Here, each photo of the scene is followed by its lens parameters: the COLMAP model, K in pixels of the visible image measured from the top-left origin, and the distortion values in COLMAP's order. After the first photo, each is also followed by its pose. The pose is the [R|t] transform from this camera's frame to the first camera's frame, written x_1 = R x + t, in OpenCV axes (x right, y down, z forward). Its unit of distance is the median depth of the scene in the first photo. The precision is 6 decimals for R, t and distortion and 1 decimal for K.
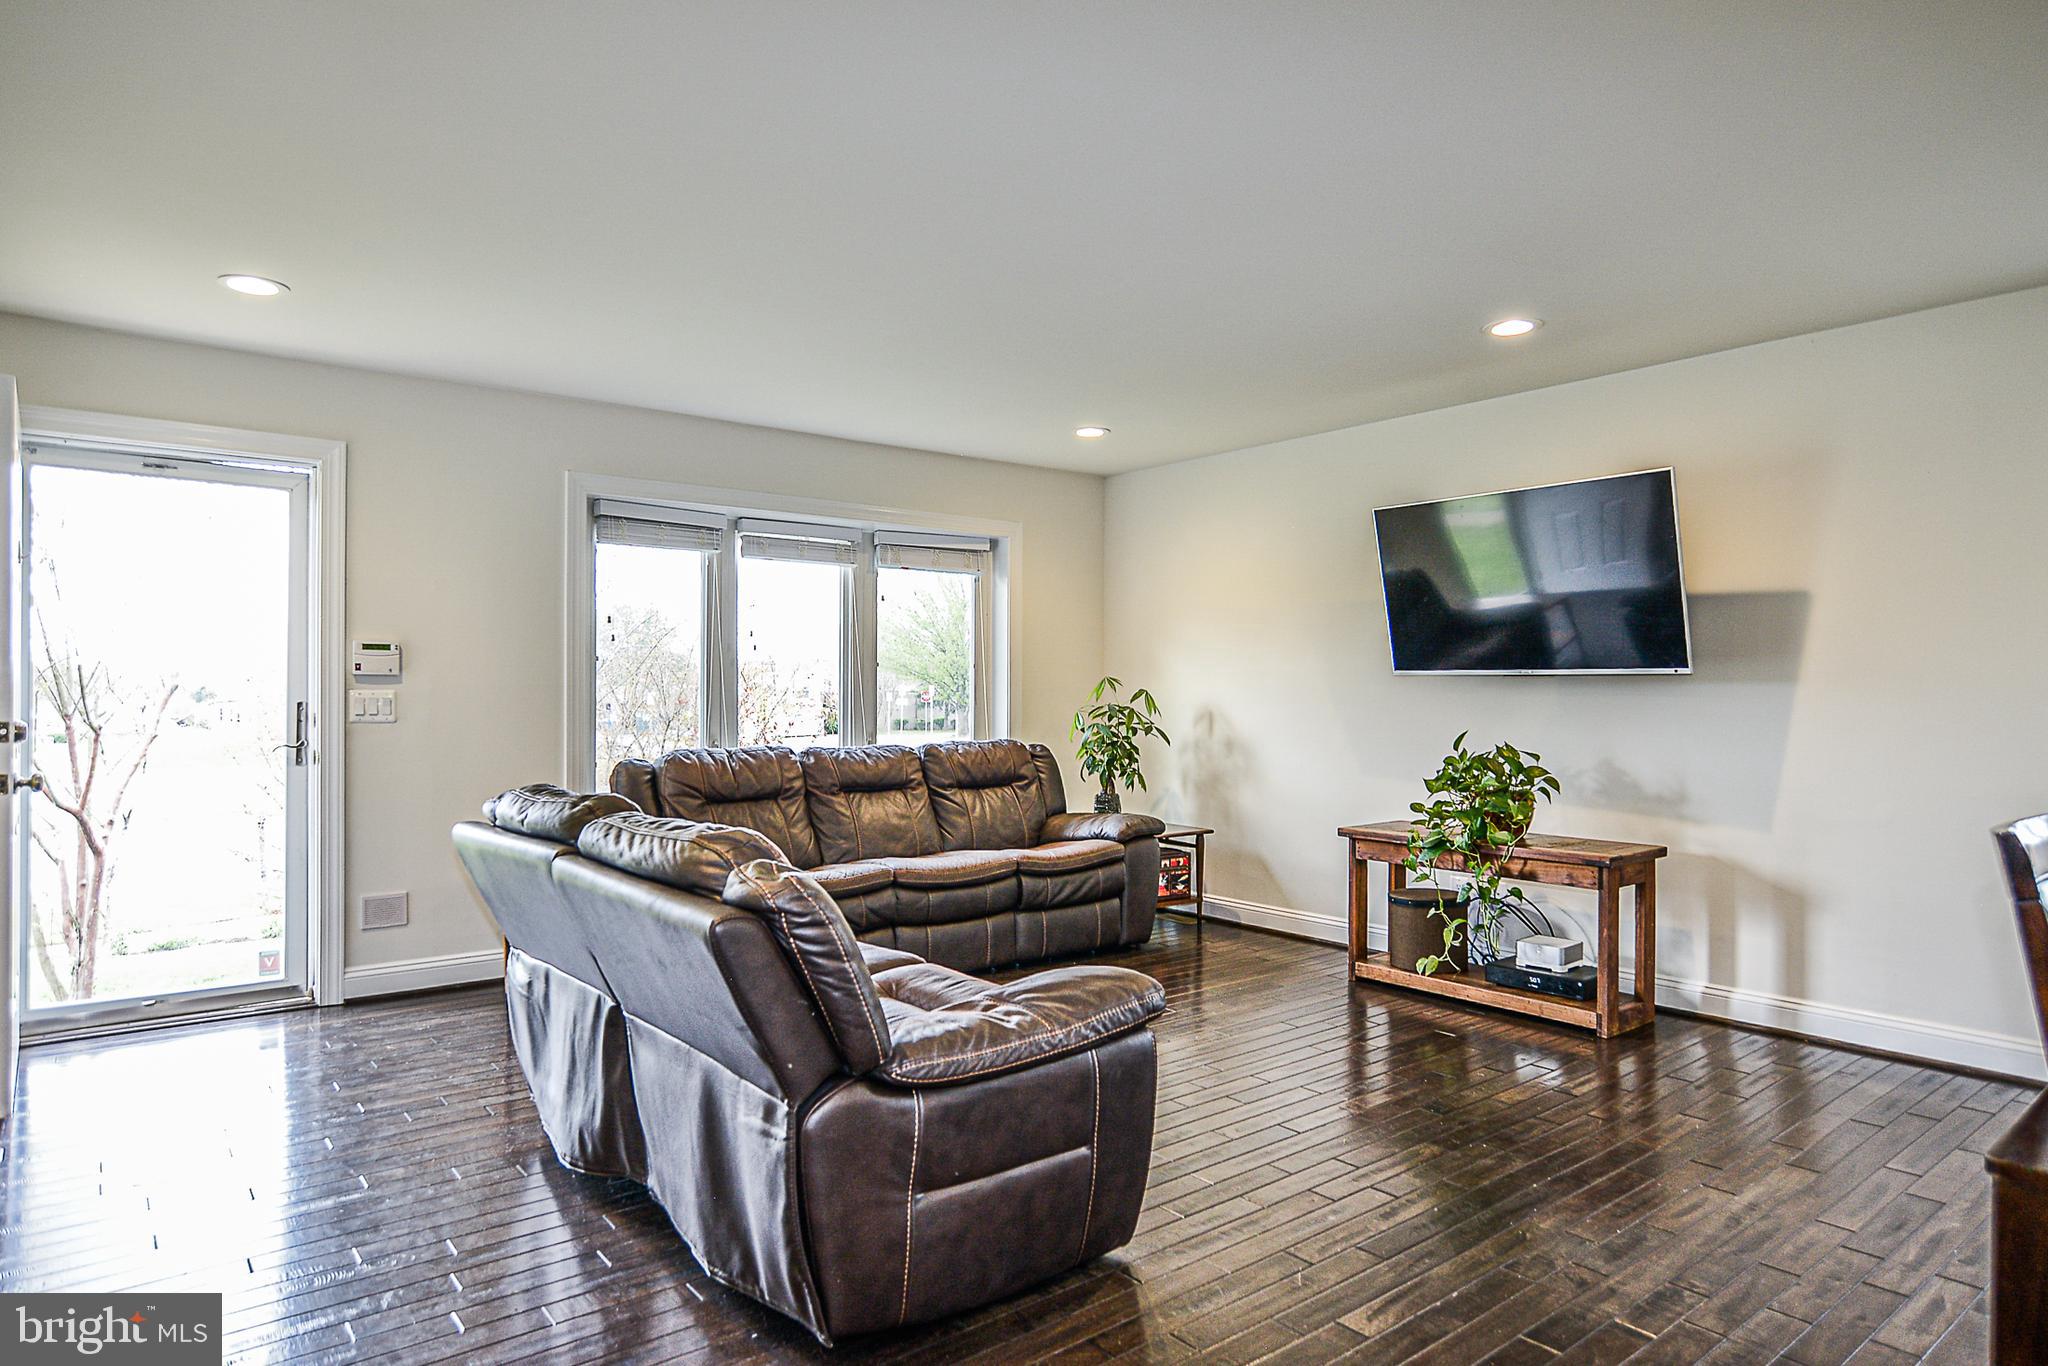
lens RADIAL K [[1194.6, 0, 1024.6], [0, 1194.6, 693.0], [0, 0, 1]] dist [-0.028269, 0.023757]
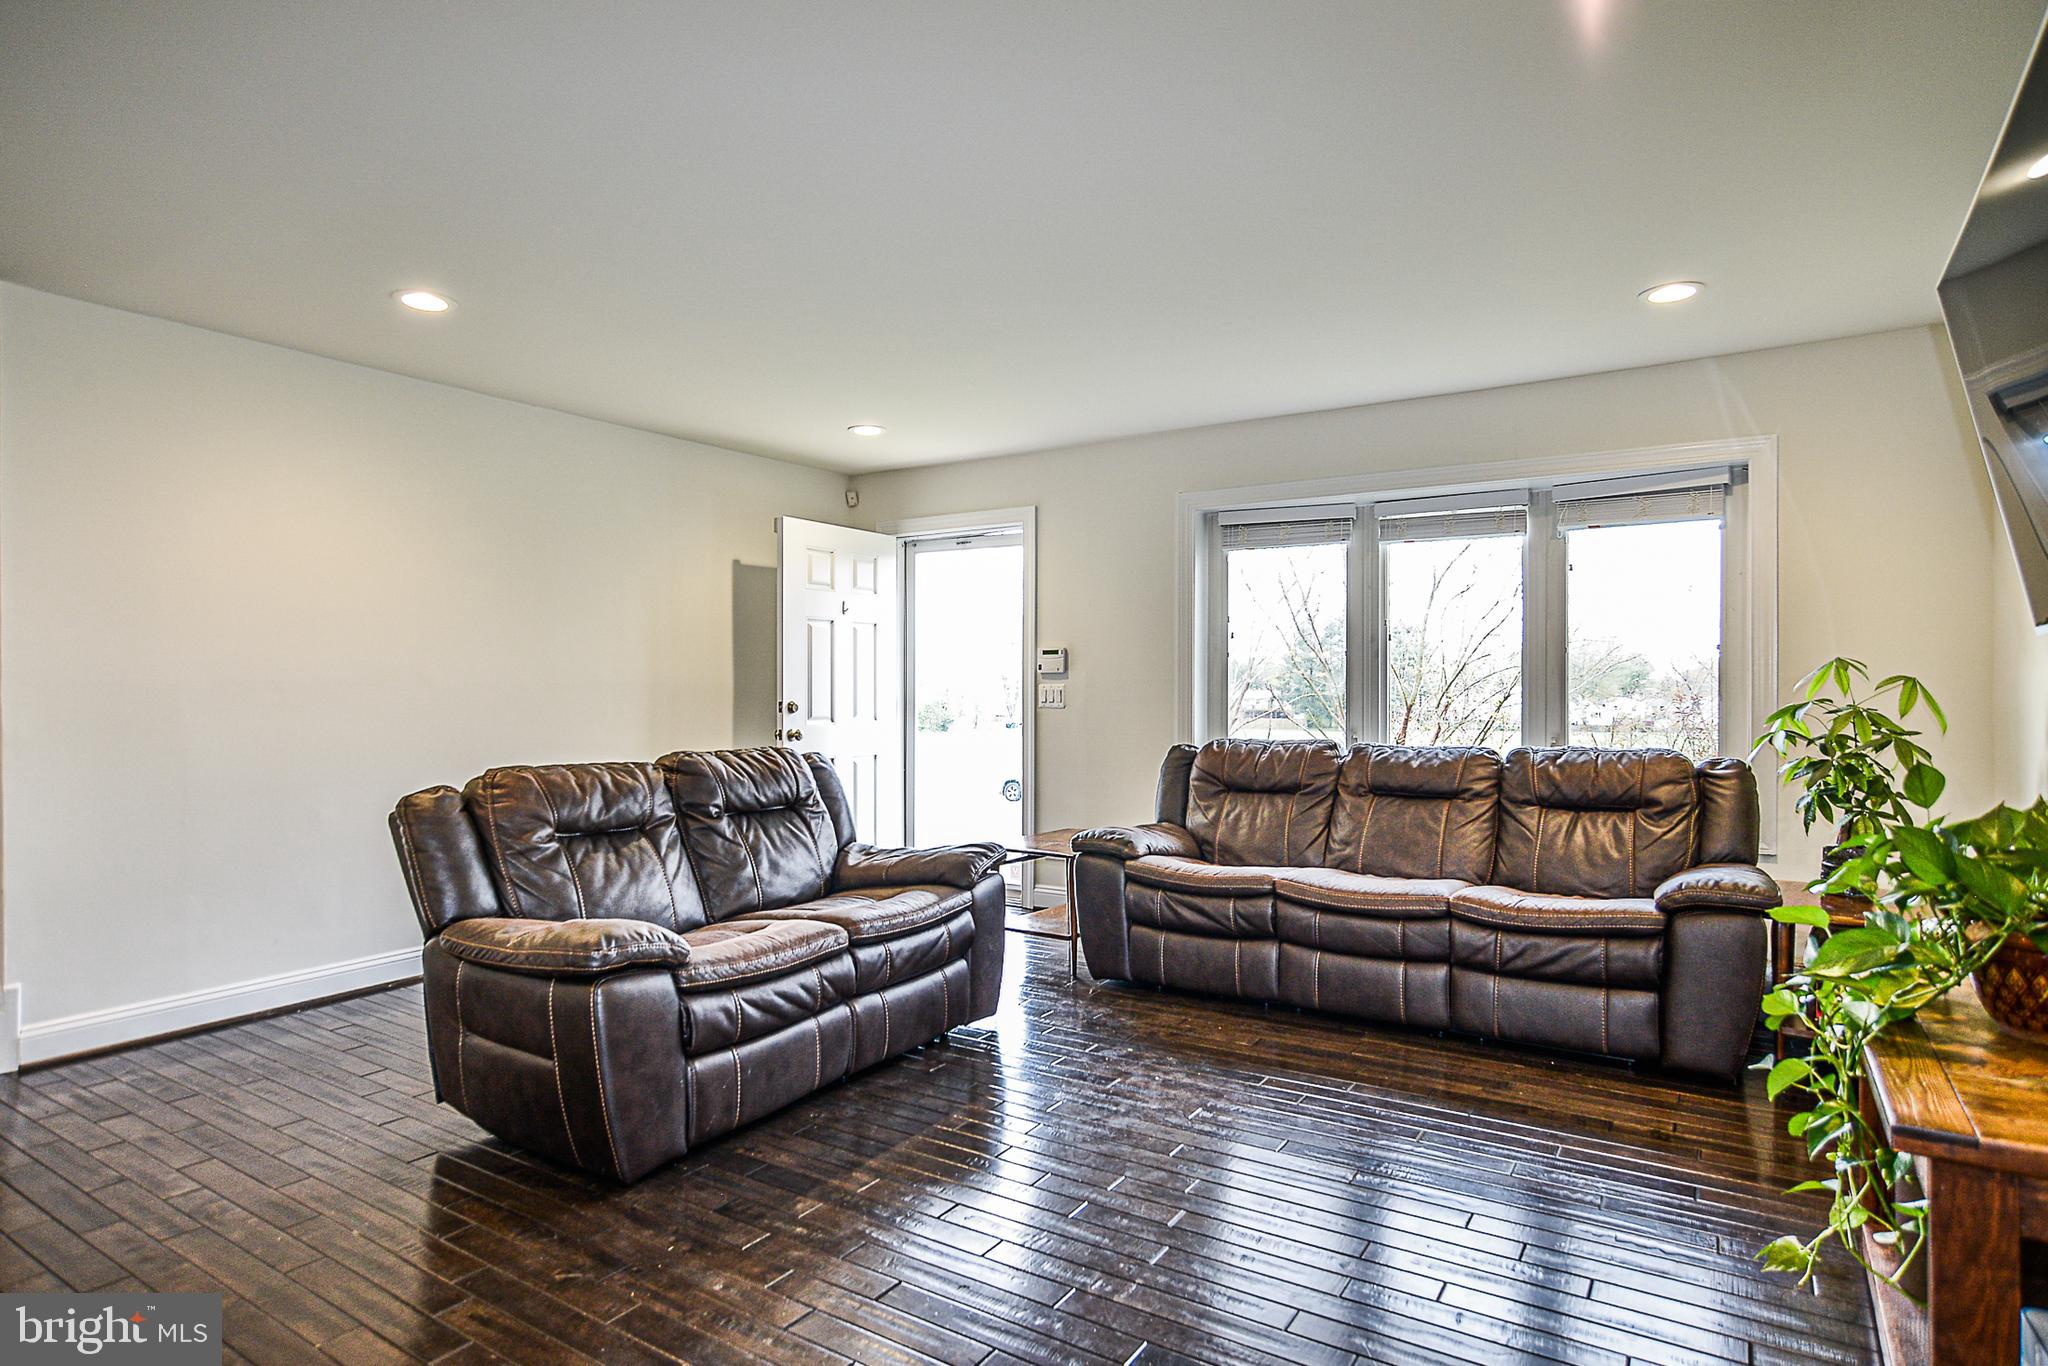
lens RADIAL K [[1107.7, 0, 1029.1], [0, 1107.7, 680.9], [0, 0, 1]] dist [-0.000949, -0.000412]
pose [[0.316673, -0.010790, -0.948473, 0.594409], [-0.002441, 0.999923, -0.012191, 0.008830], [0.948532, 0.006176, 0.316622, 0.524394]]
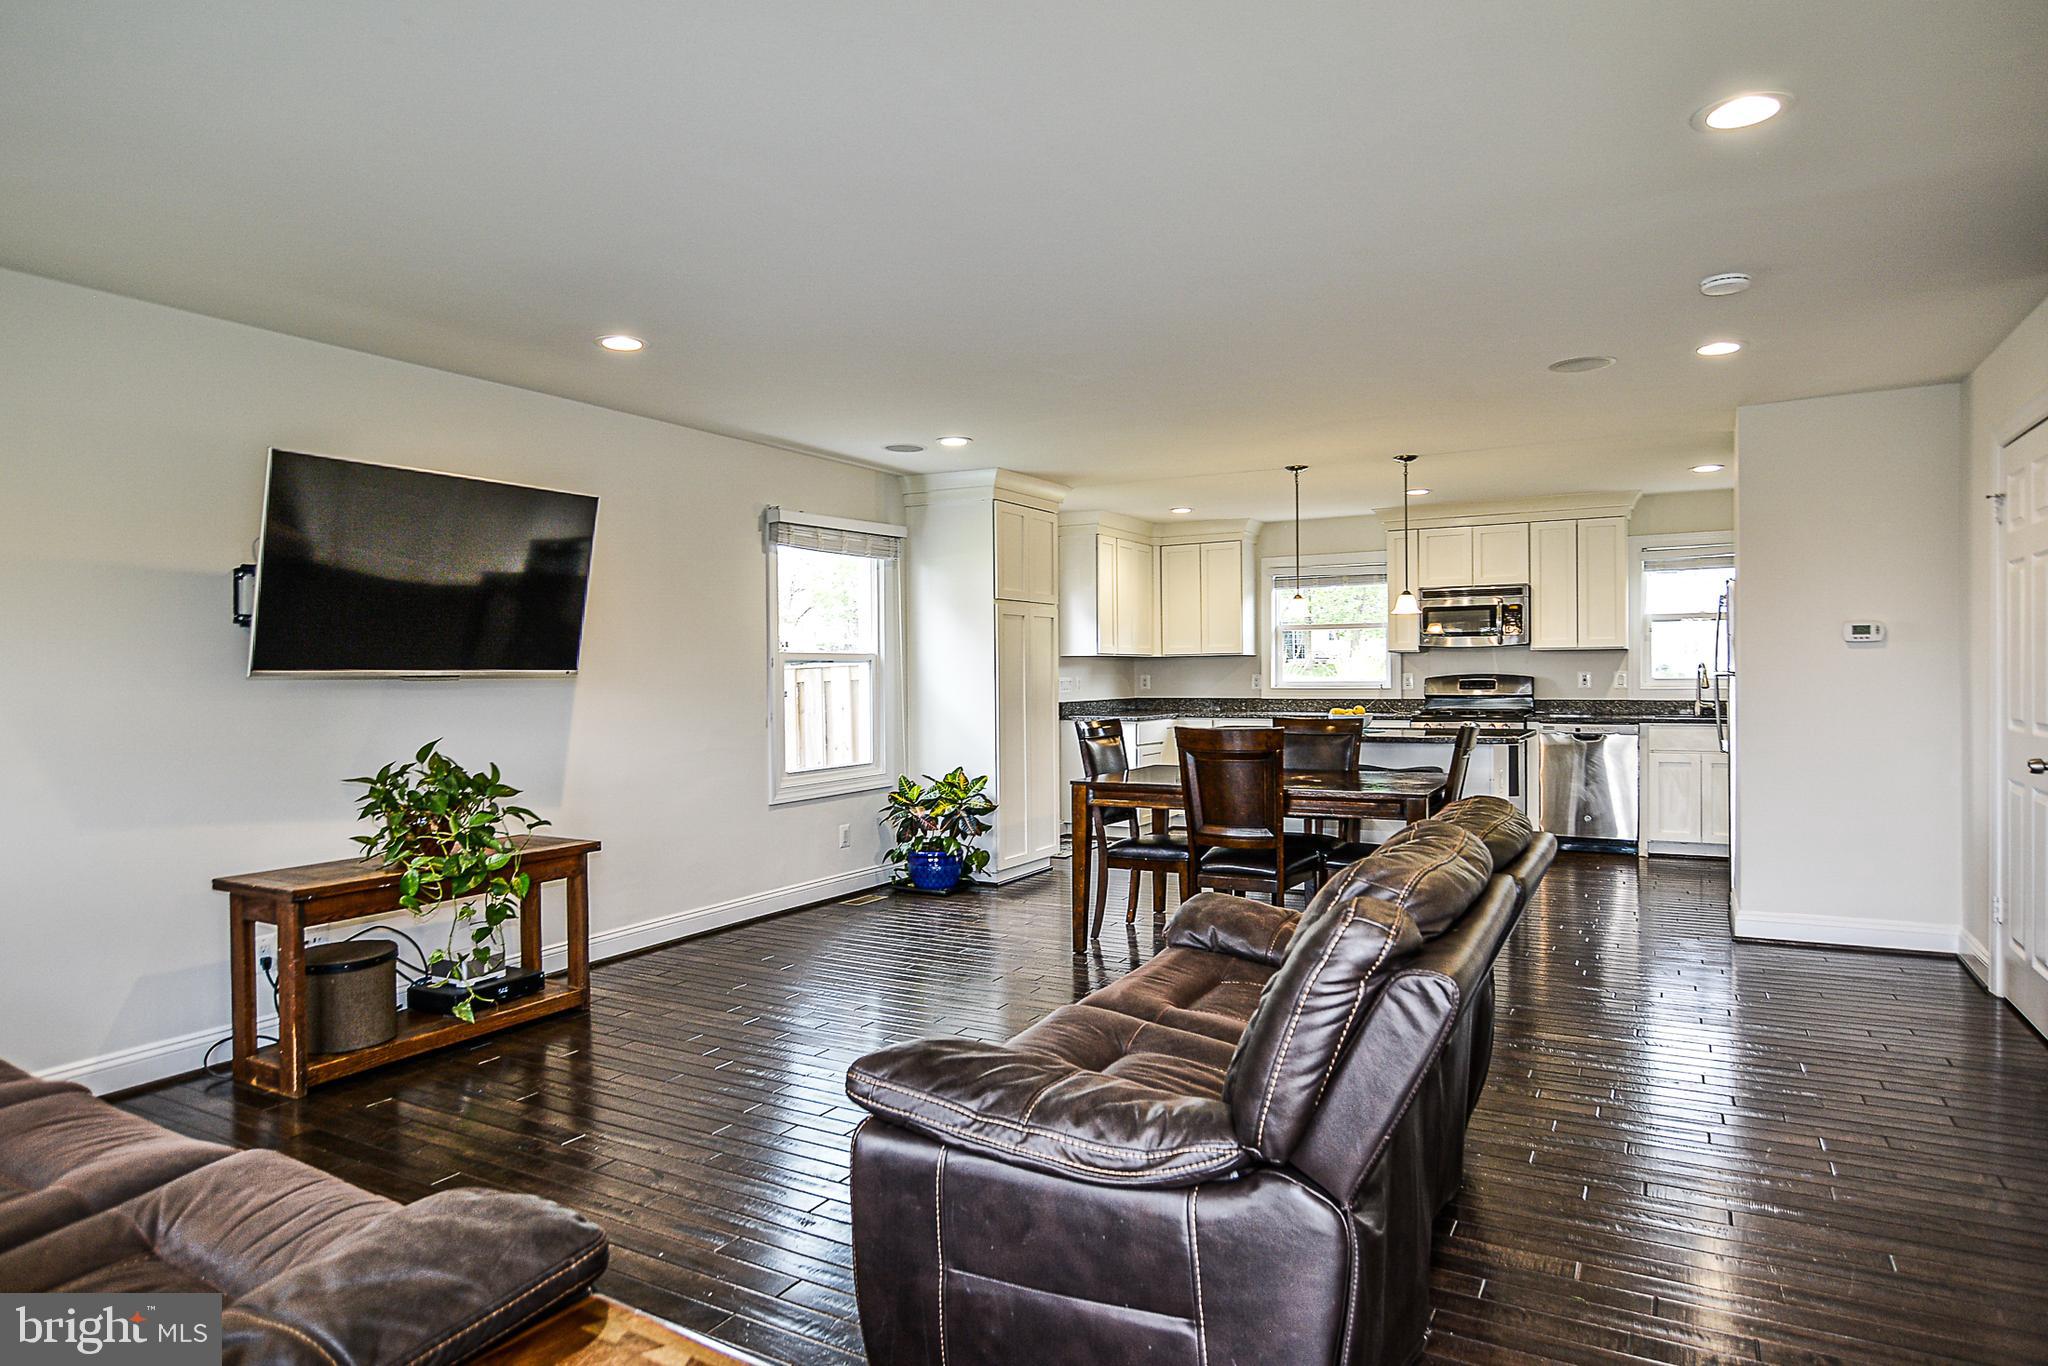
lens RADIAL K [[1194.6, 0, 1024.6], [0, 1194.6, 693.0], [0, 0, 1]] dist [-0.028269, 0.023757]
pose [[-0.376776, -0.014017, 0.926198, -0.553792], [0.012967, 0.999708, 0.020404, -0.012953], [-0.926214, 0.019698, -0.376484, 0.849499]]
